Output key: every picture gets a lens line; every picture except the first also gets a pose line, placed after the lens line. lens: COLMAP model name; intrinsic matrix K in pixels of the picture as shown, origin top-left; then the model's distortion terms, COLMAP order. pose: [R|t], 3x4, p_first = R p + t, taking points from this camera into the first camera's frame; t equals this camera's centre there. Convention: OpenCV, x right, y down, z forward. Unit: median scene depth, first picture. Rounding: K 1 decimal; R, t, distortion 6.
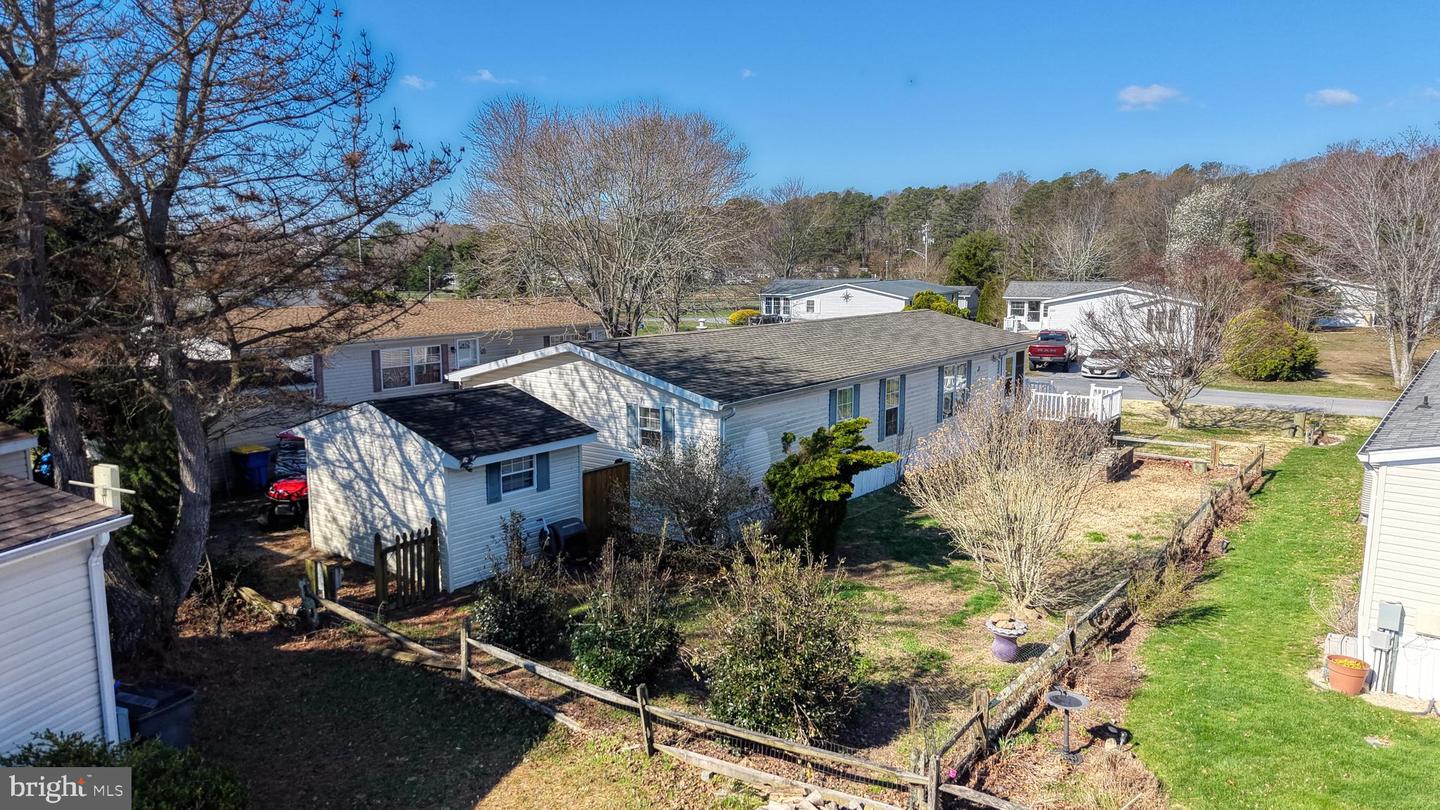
lens RADIAL K [[942.5, 0, 720.0], [0, 942.5, 405.0], [0, 0, 1]] dist [0.042329, -0.037884]
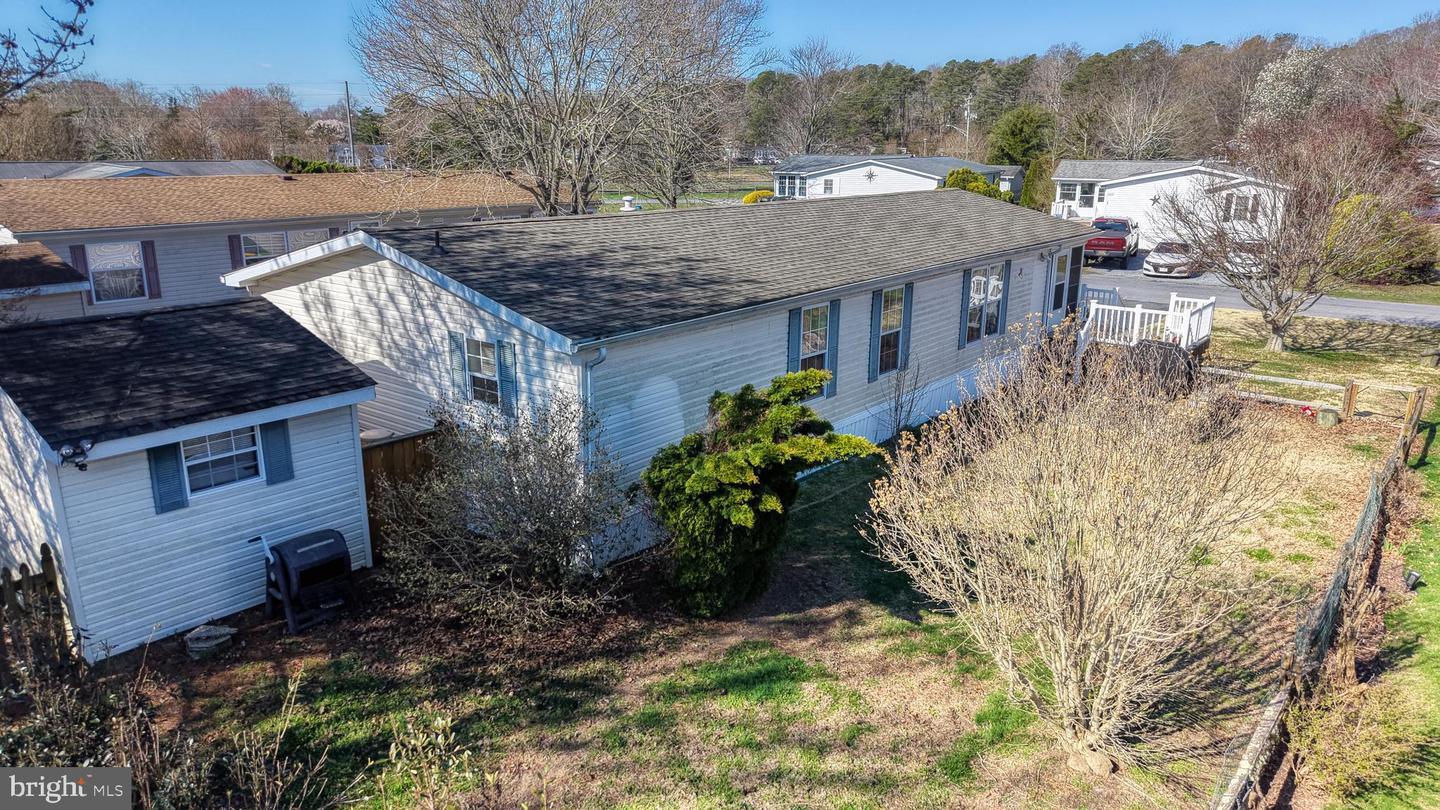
lens RADIAL K [[942.5, 0, 720.0], [0, 942.5, 405.0], [0, 0, 1]] dist [0.042329, -0.037884]
pose [[0.999312, 0.018777, -0.031968, 0.075585], [-0.014760, 0.992475, 0.121553, -0.024551], [0.034010, -0.120998, 0.992070, 0.287349]]
